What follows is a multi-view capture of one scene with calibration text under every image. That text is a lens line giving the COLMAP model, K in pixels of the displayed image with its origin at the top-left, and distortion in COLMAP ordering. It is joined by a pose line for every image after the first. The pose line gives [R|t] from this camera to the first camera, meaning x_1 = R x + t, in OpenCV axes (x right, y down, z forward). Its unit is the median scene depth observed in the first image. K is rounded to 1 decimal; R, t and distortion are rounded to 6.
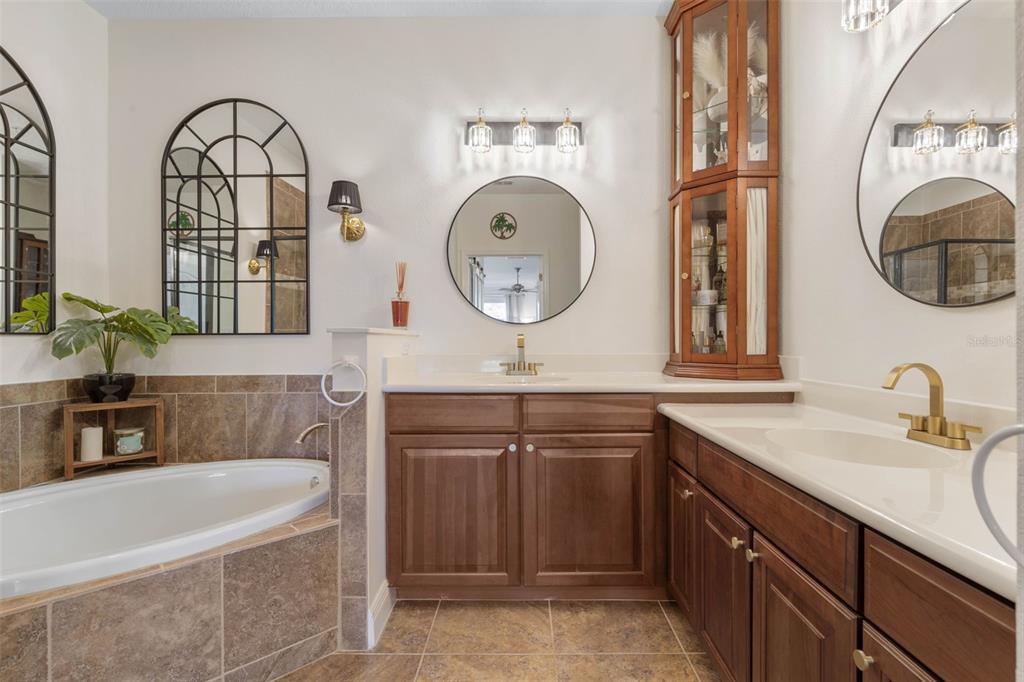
lens RADIAL K [[473.5, 0, 525.3], [0, 473.5, 330.8], [0, 0, 1]] dist [0.003231, 0.000451]
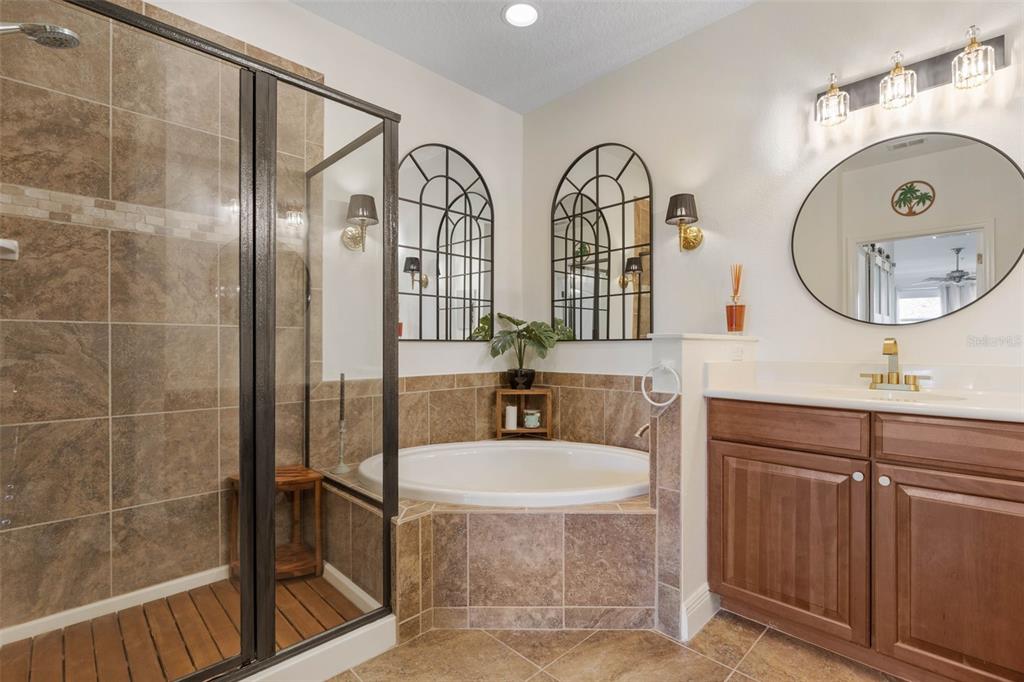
lens RADIAL K [[473.5, 0, 525.3], [0, 473.5, 330.8], [0, 0, 1]] dist [0.003231, 0.000451]
pose [[0.720426, -0.019468, -0.693259, 0.111160], [0.011964, 0.999806, -0.015643, -0.000220], [0.693429, 0.002975, 0.720519, 0.003201]]
